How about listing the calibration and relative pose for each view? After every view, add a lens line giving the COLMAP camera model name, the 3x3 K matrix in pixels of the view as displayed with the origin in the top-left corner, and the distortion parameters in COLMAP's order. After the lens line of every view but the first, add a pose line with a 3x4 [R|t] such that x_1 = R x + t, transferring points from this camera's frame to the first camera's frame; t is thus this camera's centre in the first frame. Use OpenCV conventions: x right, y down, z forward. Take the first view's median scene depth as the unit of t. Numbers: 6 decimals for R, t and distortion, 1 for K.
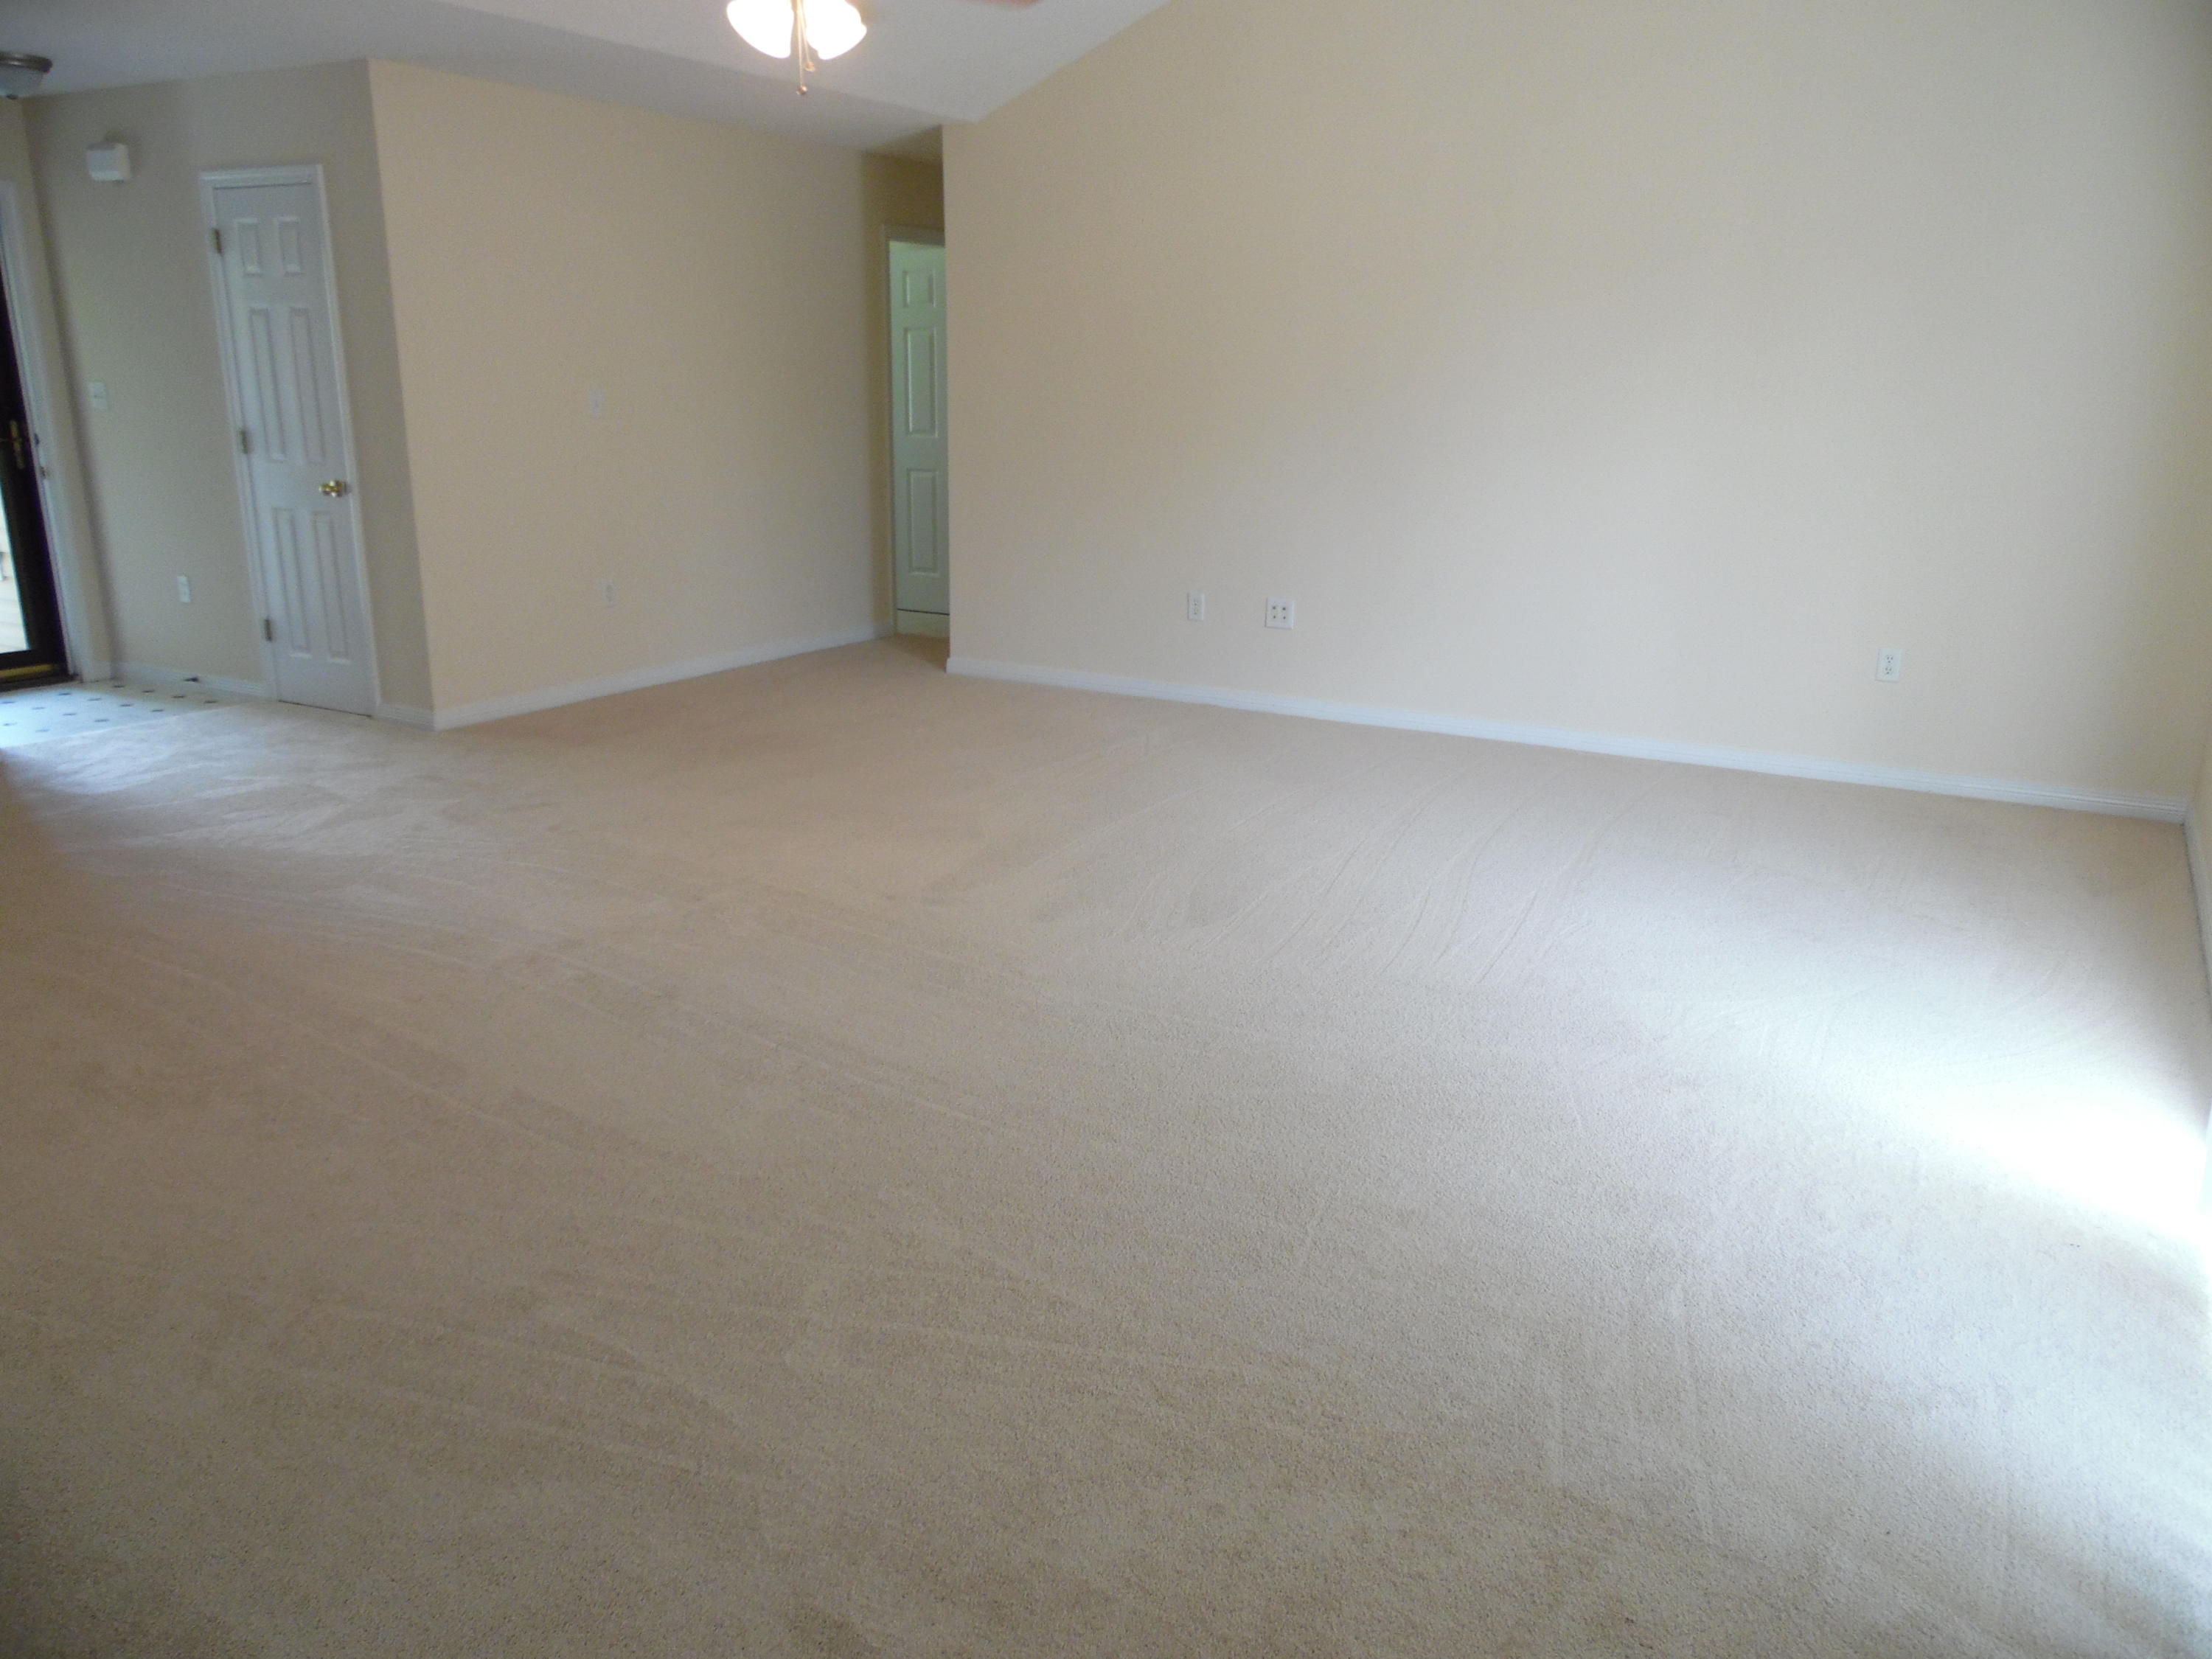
lens RADIAL K [[1670.8, 0, 1096.4], [0, 1670.8, 829.9], [0, 0, 1]] dist [-0.040308, 0.092929]
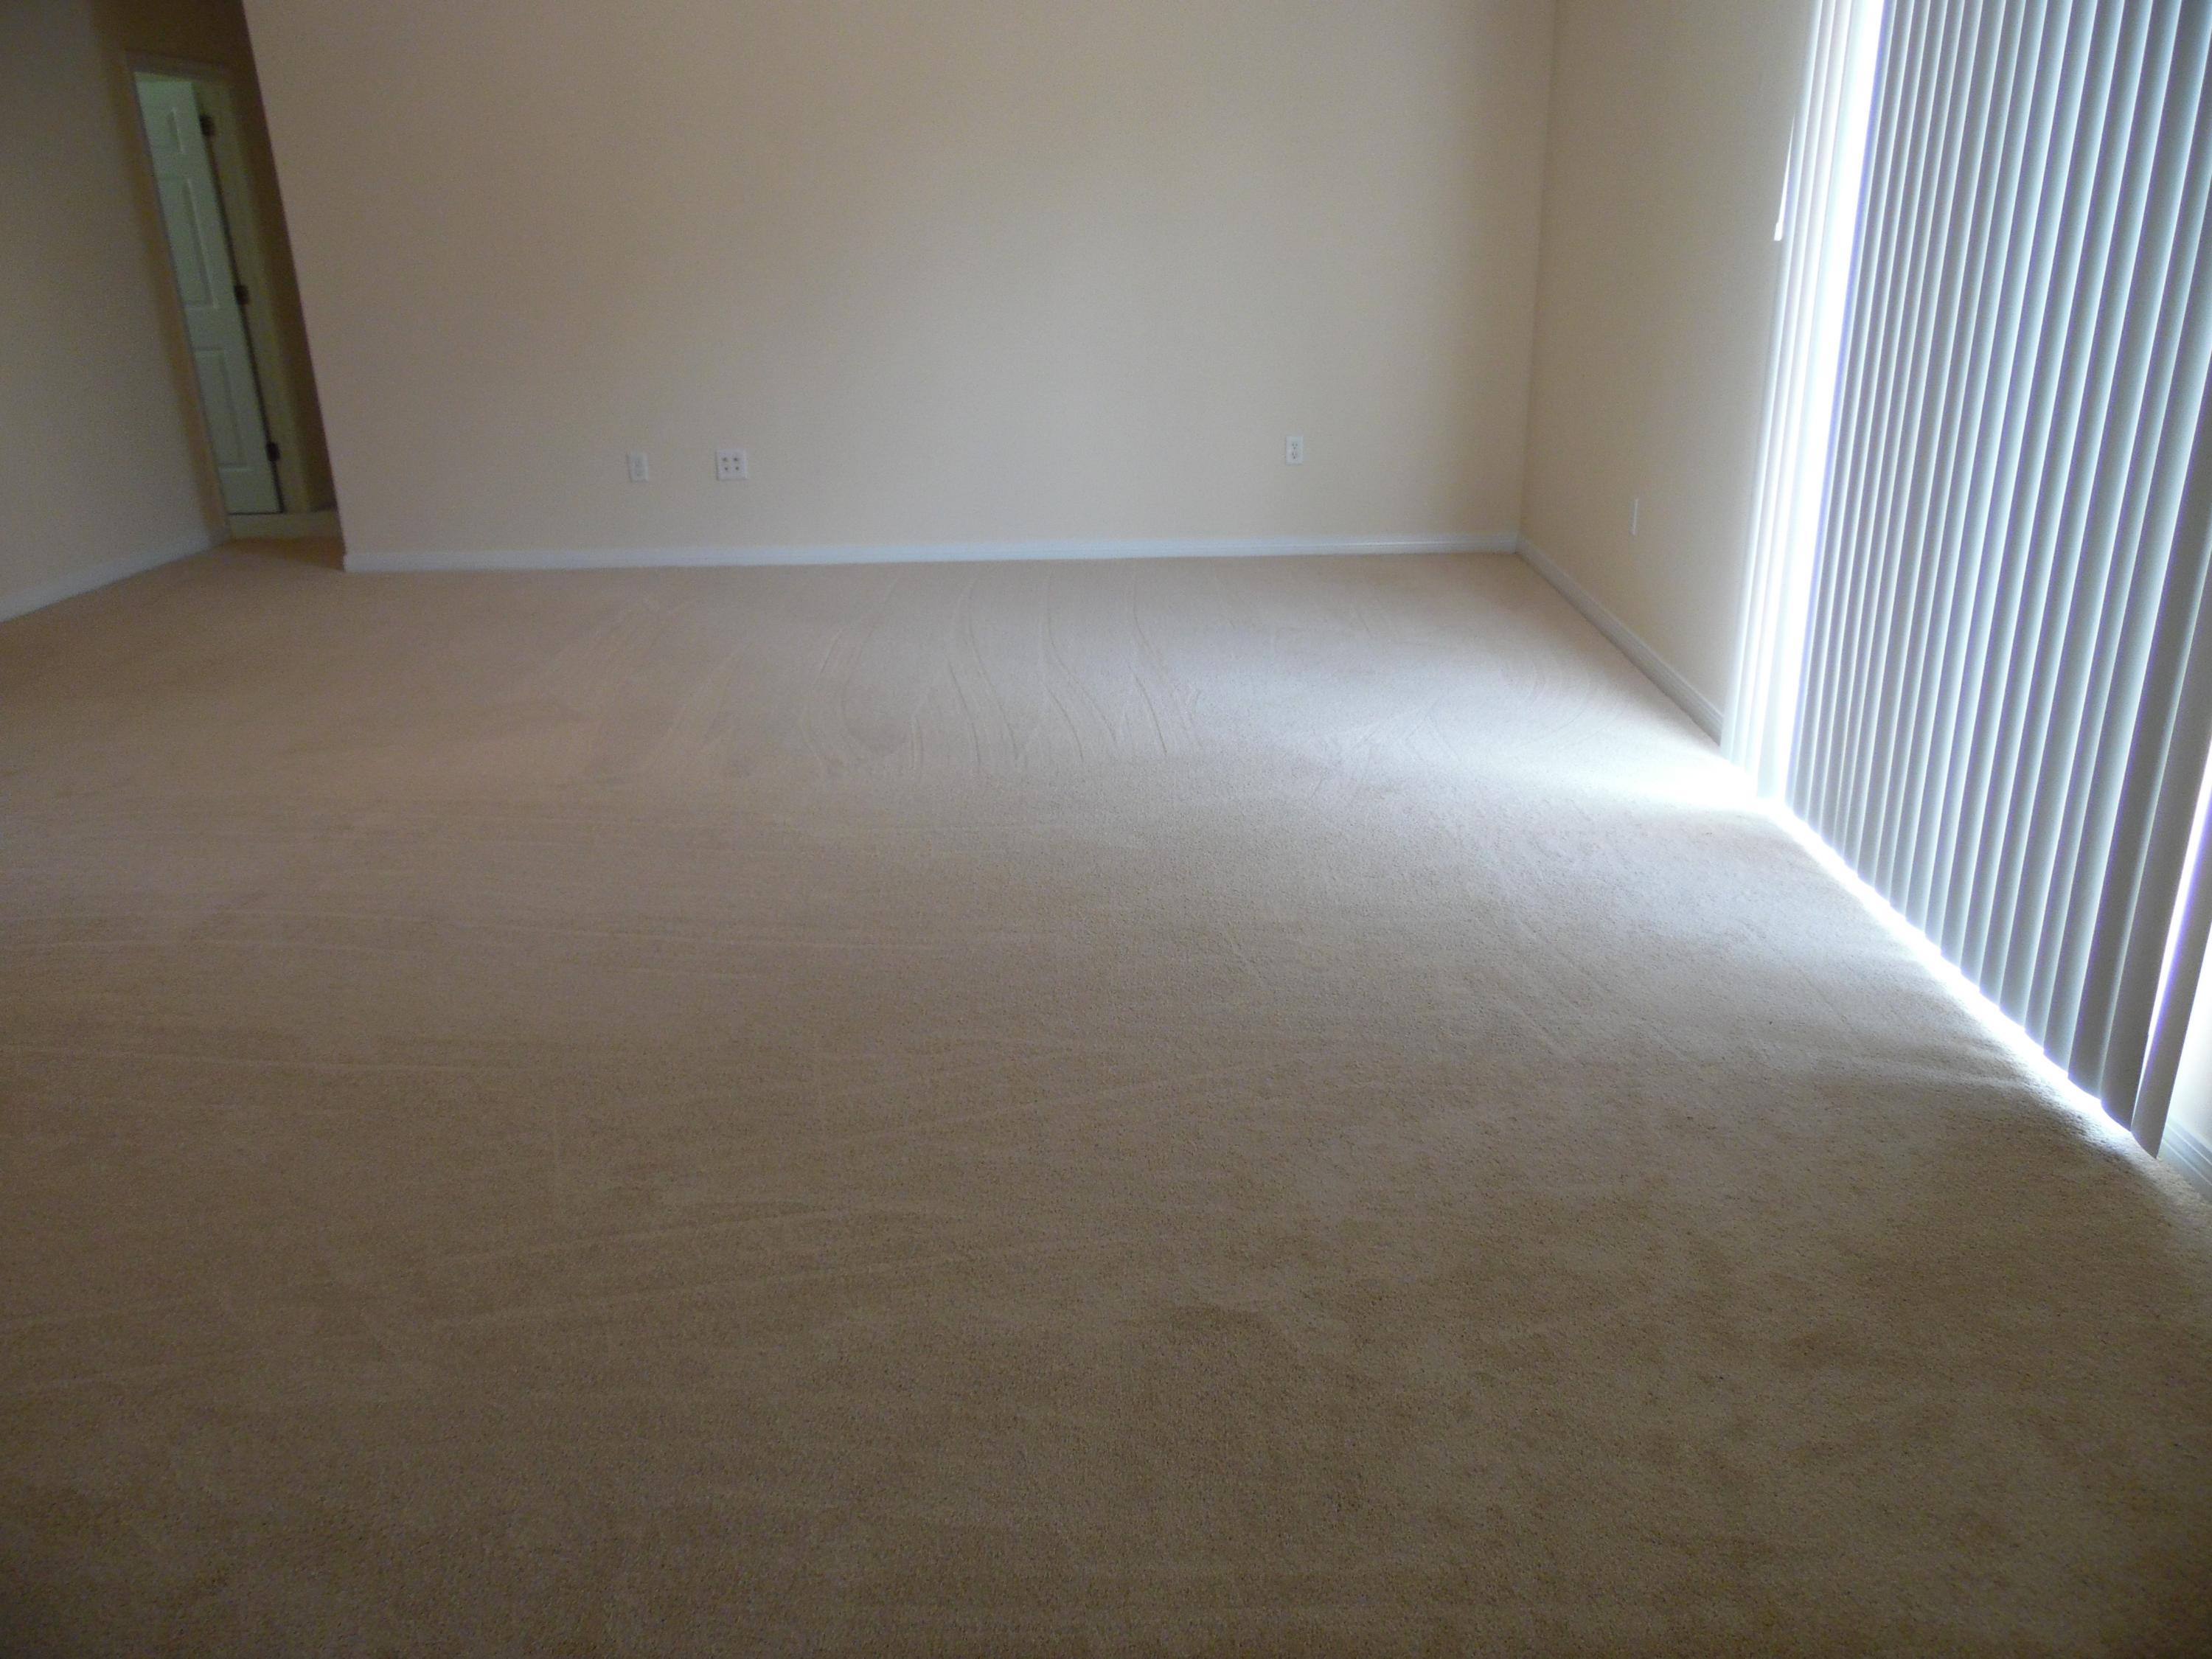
lens RADIAL K [[1670.8, 0, 1096.4], [0, 1670.8, 829.9], [0, 0, 1]] dist [-0.040308, 0.092929]
pose [[0.871505, -0.198421, 0.448451, -0.231624], [0.160200, 0.979508, 0.122063, -0.002136], [-0.463481, -0.034536, 0.885434, 0.005327]]
